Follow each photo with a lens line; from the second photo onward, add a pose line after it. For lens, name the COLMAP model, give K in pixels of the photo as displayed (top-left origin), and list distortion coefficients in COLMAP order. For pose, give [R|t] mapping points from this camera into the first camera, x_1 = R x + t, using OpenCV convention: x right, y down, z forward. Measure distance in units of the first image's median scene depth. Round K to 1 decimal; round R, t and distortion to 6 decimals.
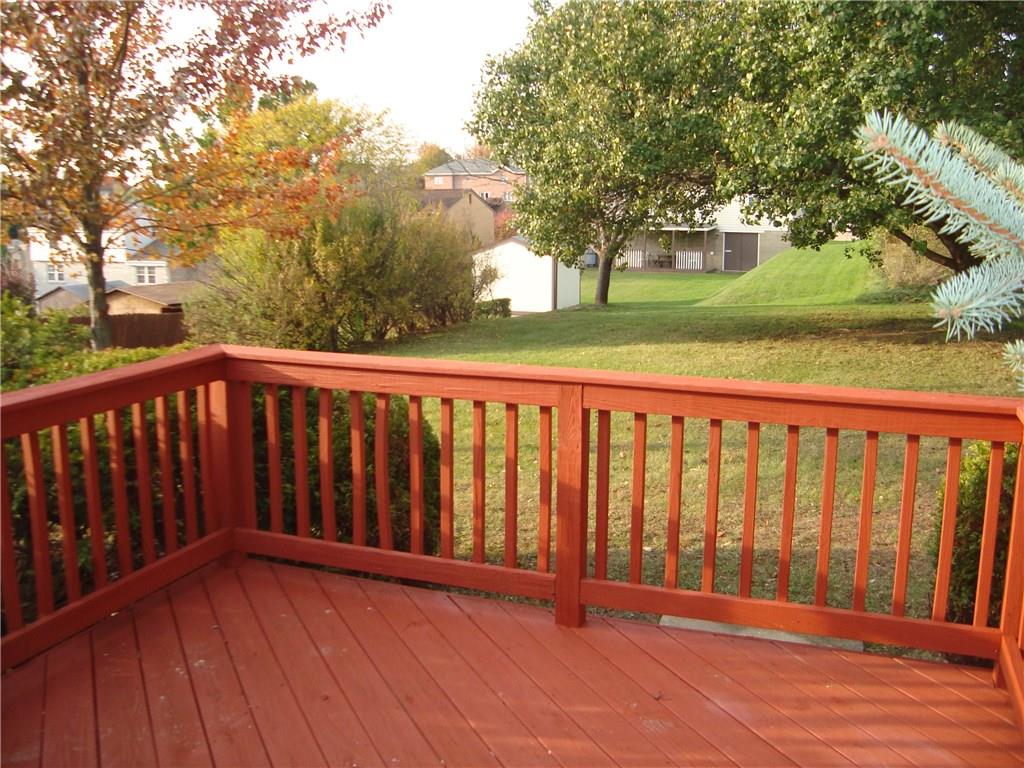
lens RADIAL K [[974.6, 0, 512.0], [0, 974.6, 384.0], [0, 0, 1]] dist [-0.178601, 0.030486]
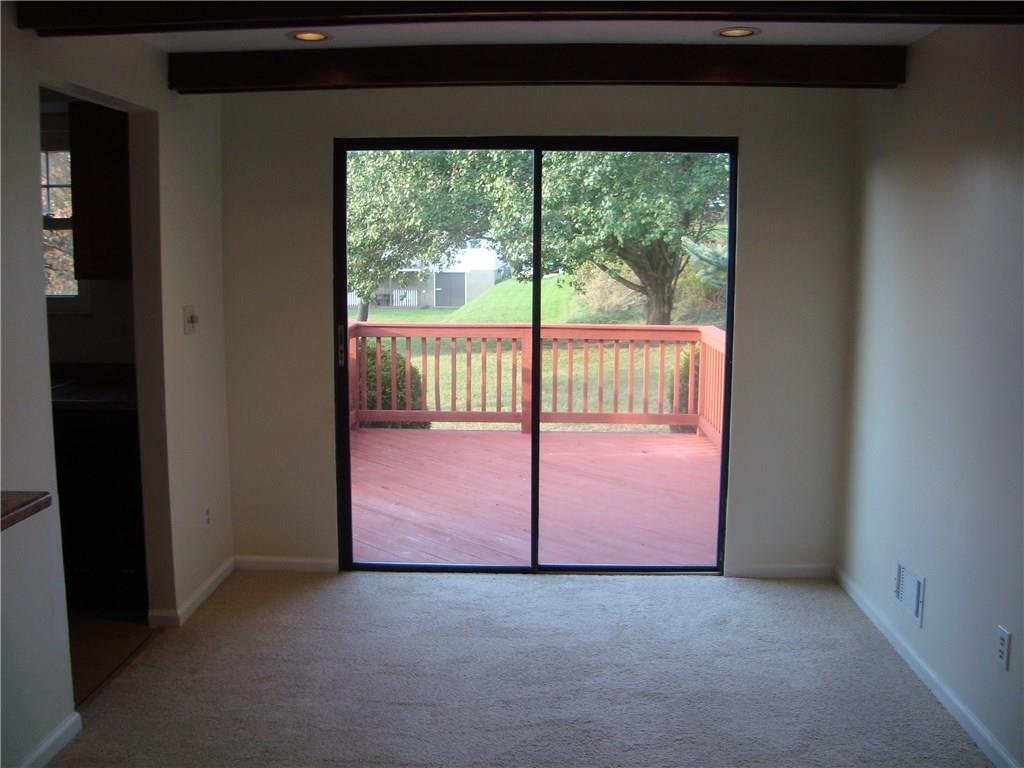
lens RADIAL K [[974.6, 0, 512.0], [0, 974.6, 384.0], [0, 0, 1]] dist [-0.178601, 0.030486]
pose [[0.950885, -0.044673, 0.306303, -0.102964], [0.057757, 0.997759, -0.033782, 0.031042], [-0.304108, 0.049814, 0.951334, -0.184984]]
